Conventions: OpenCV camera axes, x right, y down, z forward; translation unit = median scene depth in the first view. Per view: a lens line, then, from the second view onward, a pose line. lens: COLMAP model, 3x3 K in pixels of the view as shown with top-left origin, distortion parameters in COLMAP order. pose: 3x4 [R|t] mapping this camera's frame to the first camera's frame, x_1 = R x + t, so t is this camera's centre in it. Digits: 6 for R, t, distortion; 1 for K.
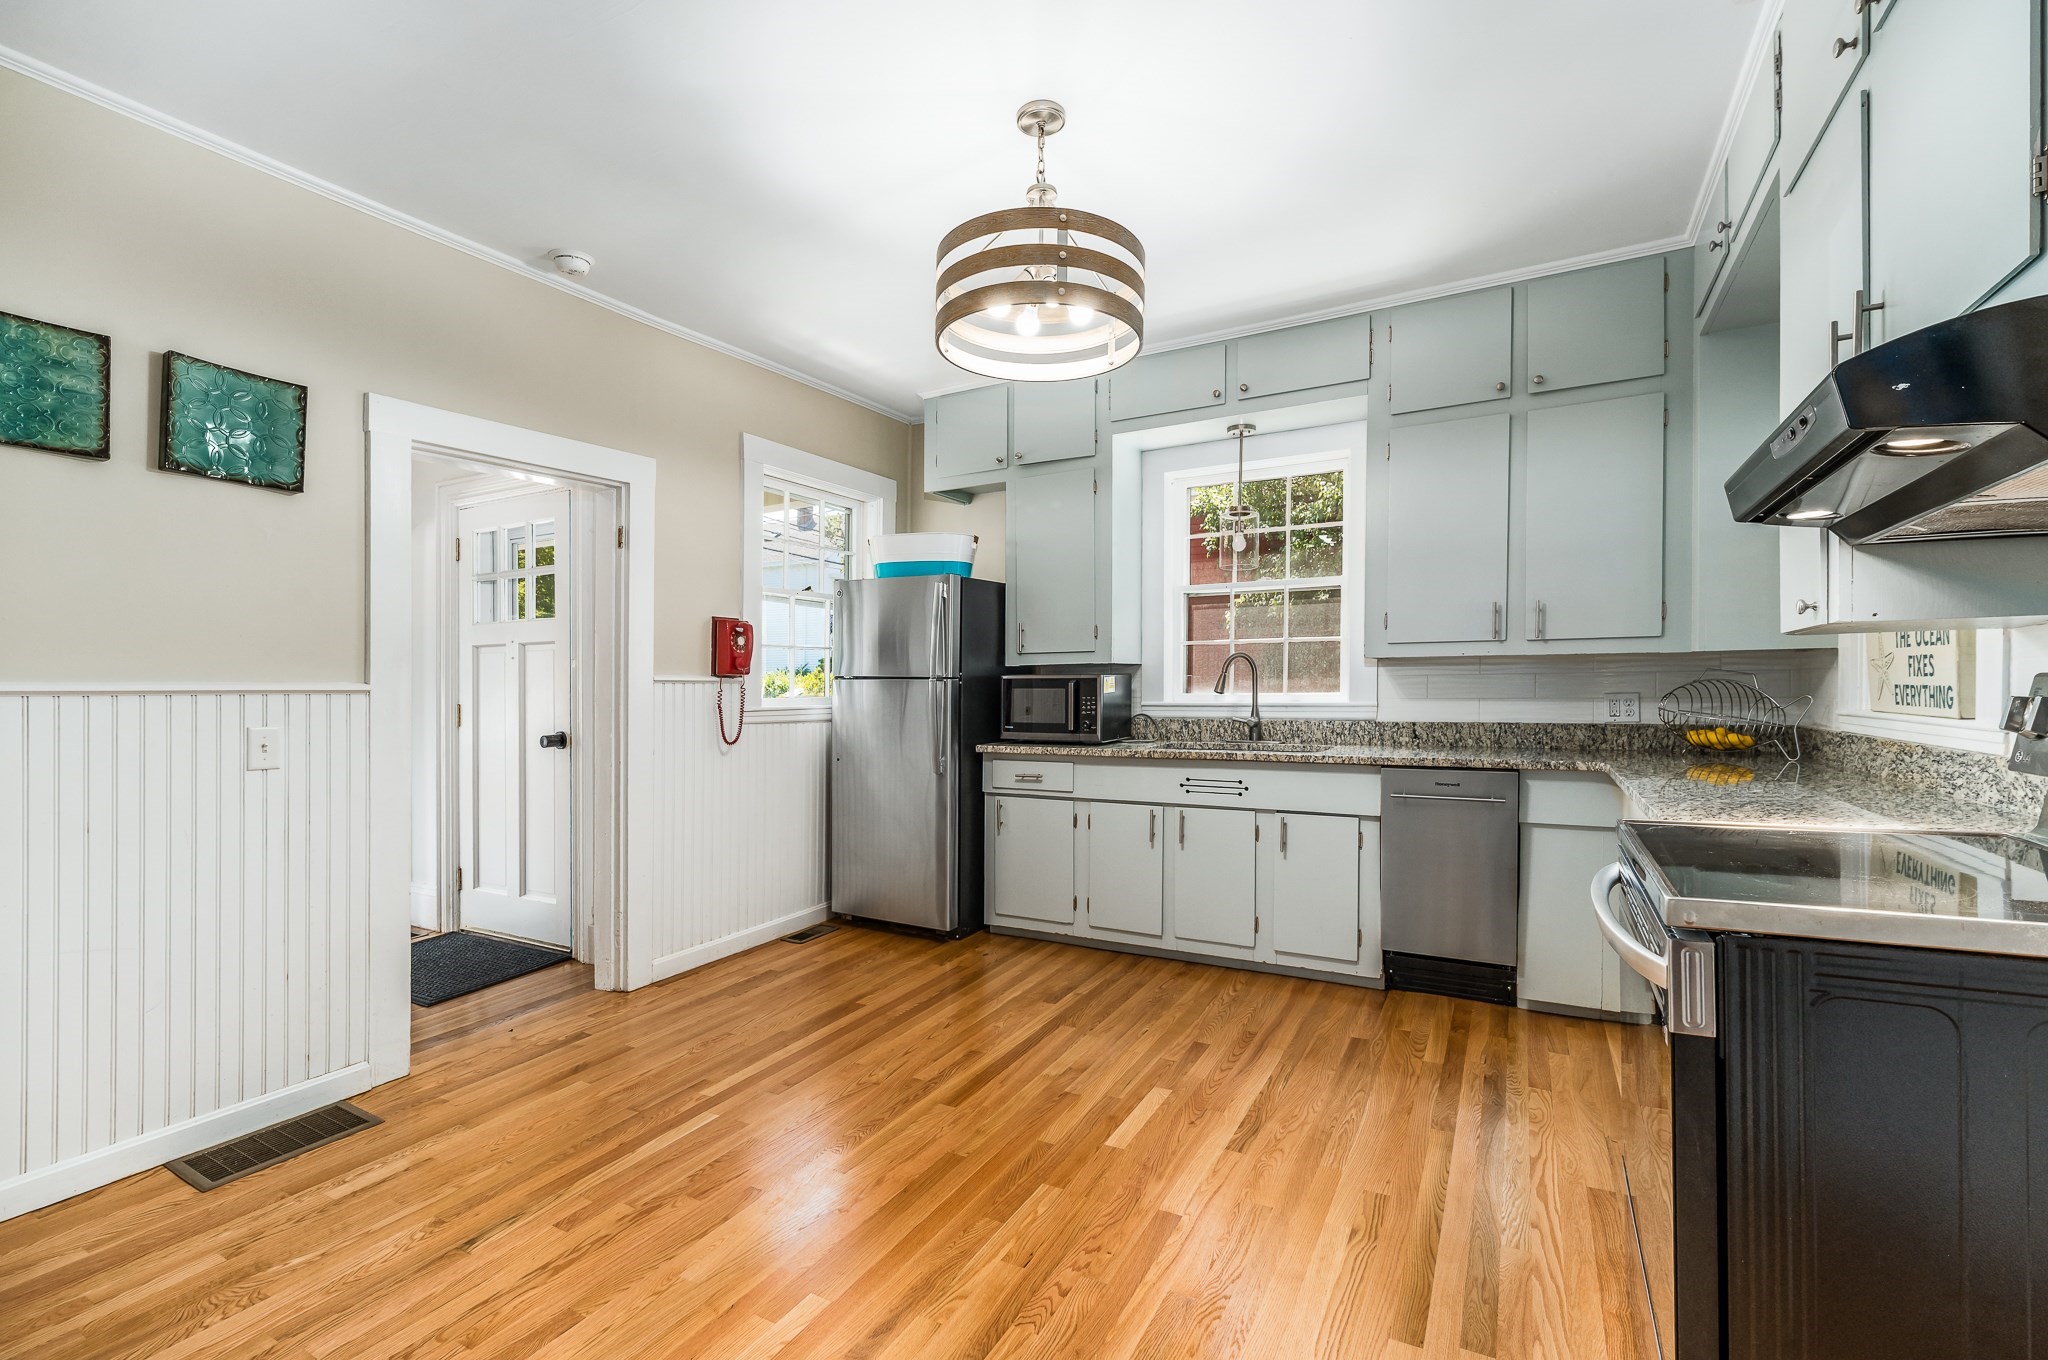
lens RADIAL K [[896.3, 0, 1029.3], [0, 896.3, 682.1], [0, 0, 1]] dist [-0.000983, -0.005348]
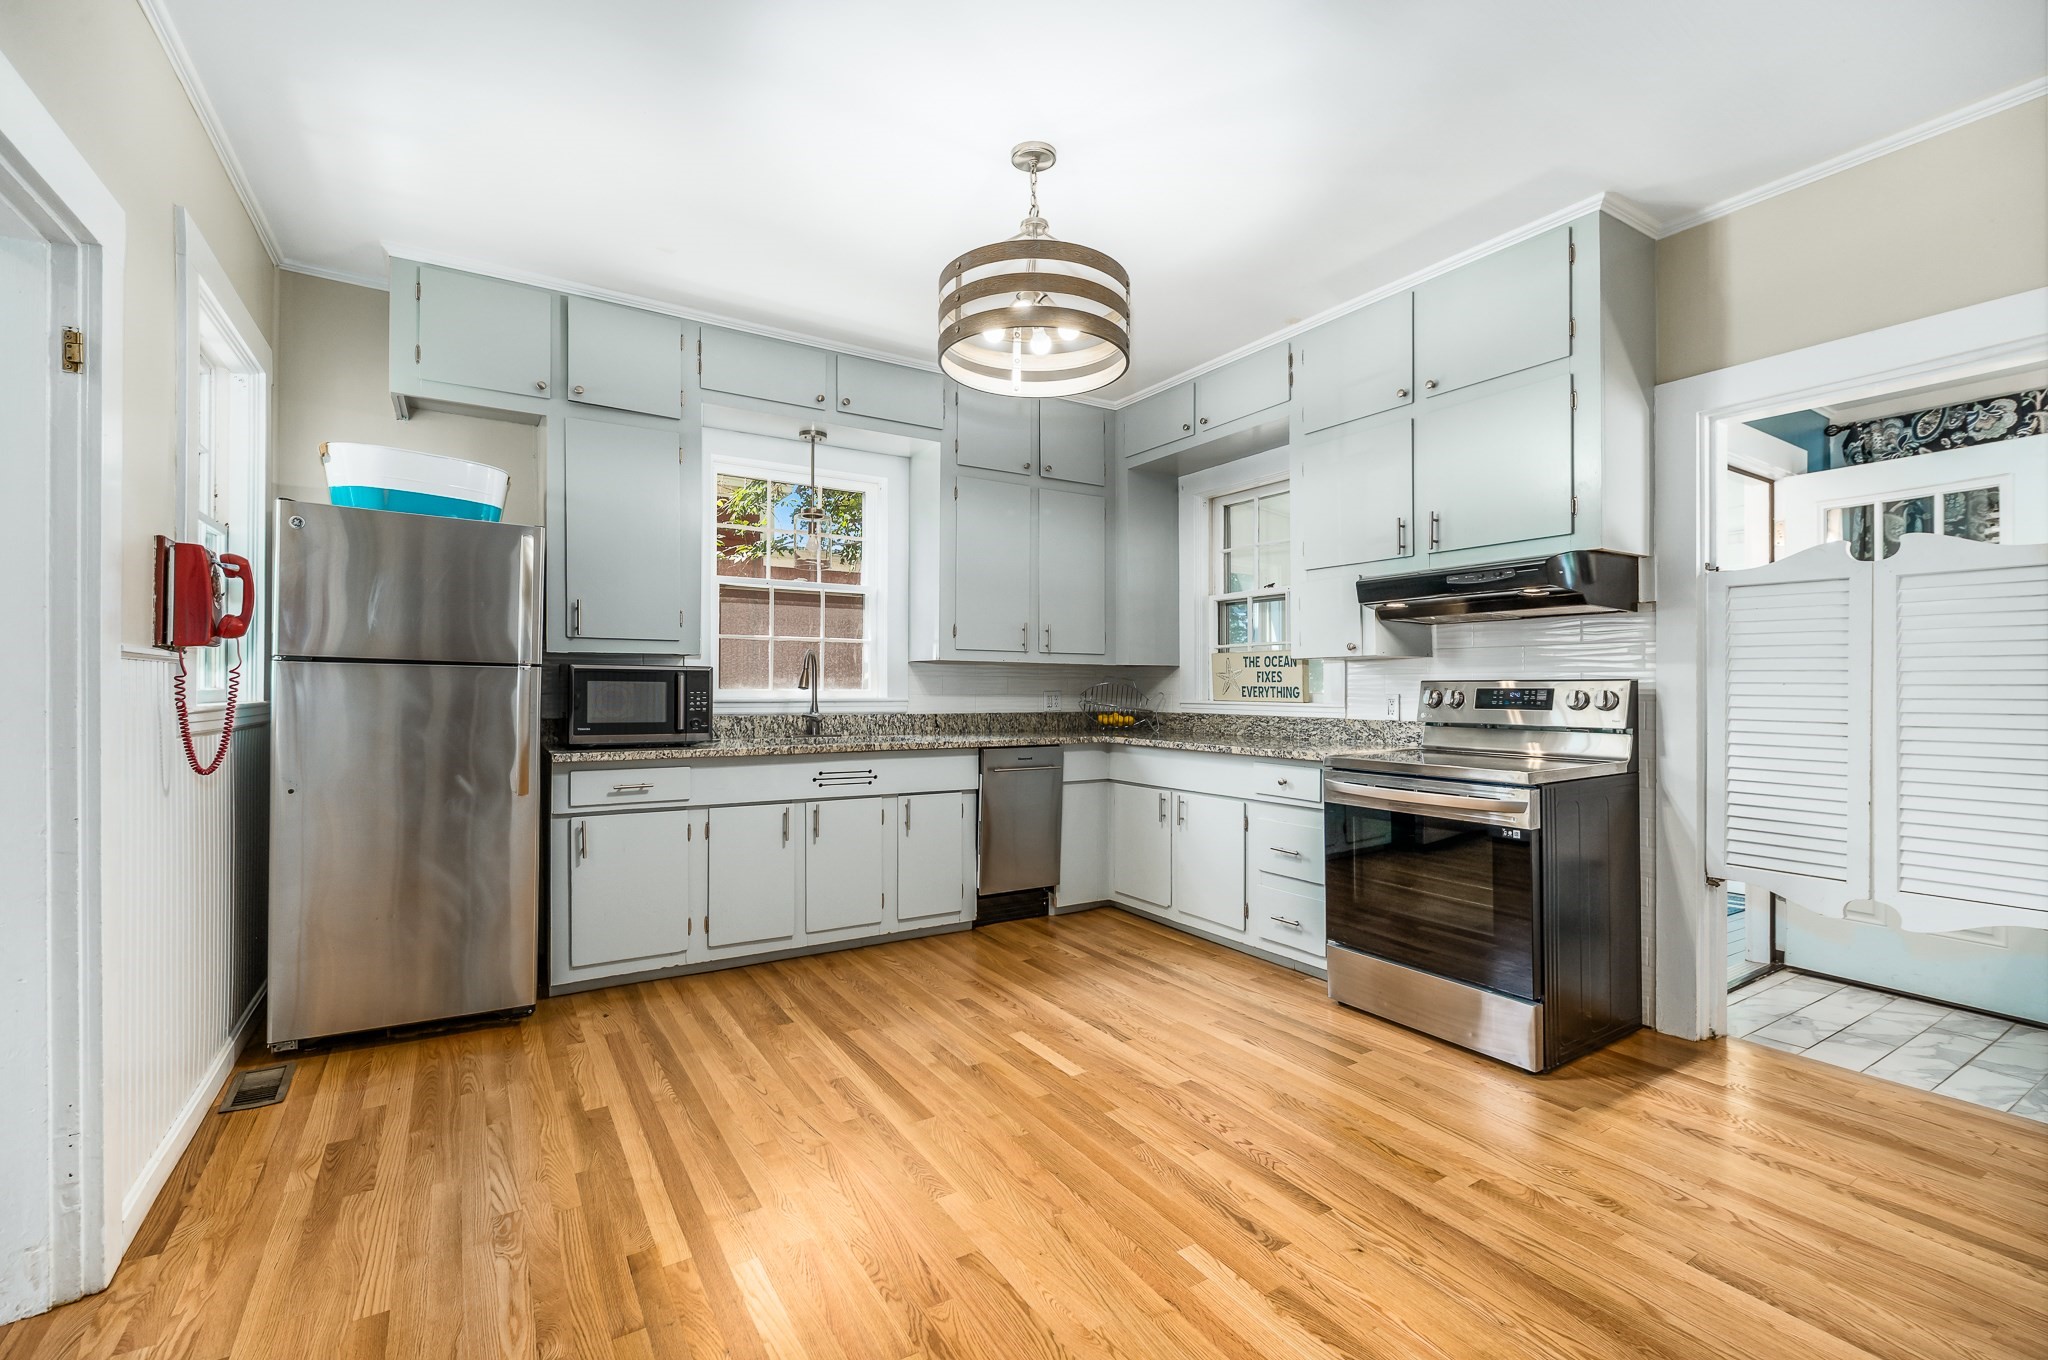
lens RADIAL K [[896.3, 0, 1029.3], [0, 896.3, 682.1], [0, 0, 1]] dist [-0.000983, -0.005348]
pose [[0.476956, 0.015786, 0.878785, -0.626837], [-0.013890, 0.999849, -0.010422, 0.013256], [-0.878817, -0.007236, 0.477104, 0.323931]]
